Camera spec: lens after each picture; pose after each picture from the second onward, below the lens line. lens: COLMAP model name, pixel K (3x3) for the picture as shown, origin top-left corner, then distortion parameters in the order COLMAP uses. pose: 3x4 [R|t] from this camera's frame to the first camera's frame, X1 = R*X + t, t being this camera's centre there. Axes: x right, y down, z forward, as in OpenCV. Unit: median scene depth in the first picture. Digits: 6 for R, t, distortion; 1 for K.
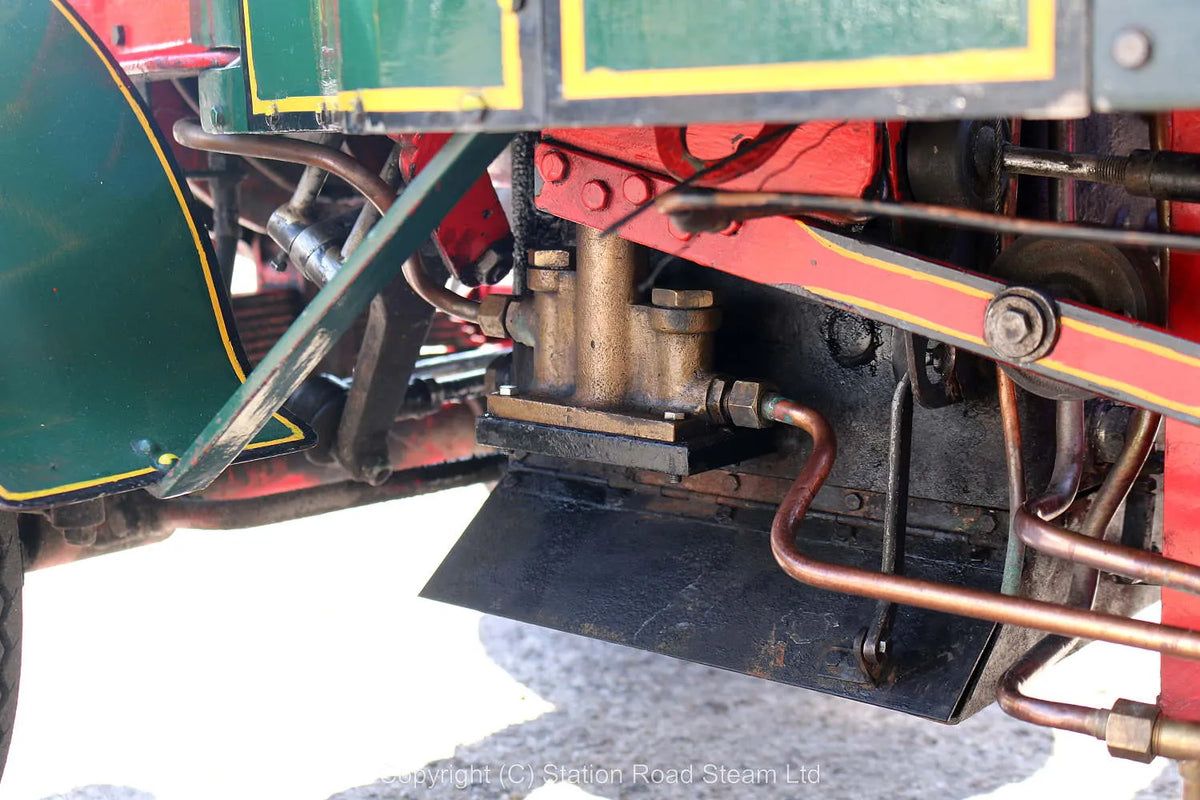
lens RADIAL K [[1698.8, 0, 678.4], [0, 1698.8, 395.8], [0, 0, 1]] dist [-0.036928, 0.051569]
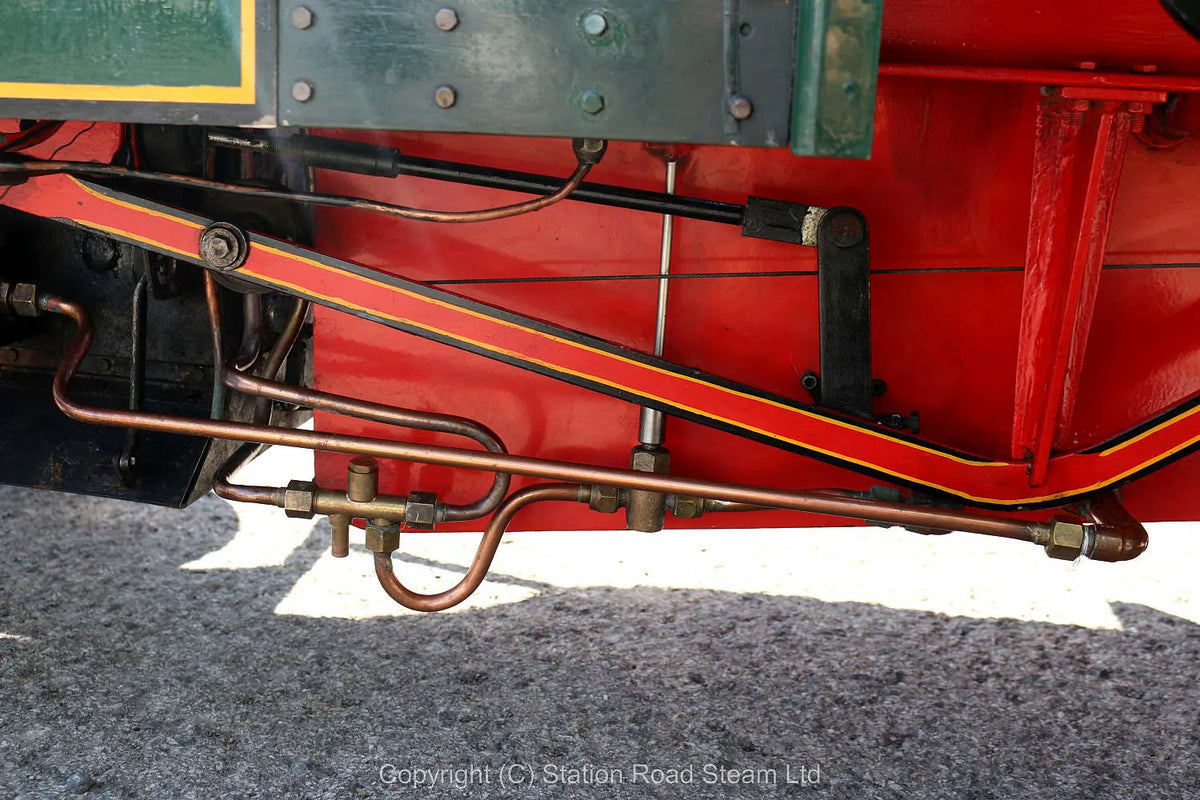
lens RADIAL K [[1574.2, 0, 557.4], [0, 1574.2, 359.5], [0, 0, 1]] dist [-0.077350, -0.006508]
pose [[0.891691, -0.040944, 0.450788, -0.161400], [0.013205, 0.997830, 0.064510, -0.024513], [-0.452451, -0.051571, 0.890297, -0.384040]]
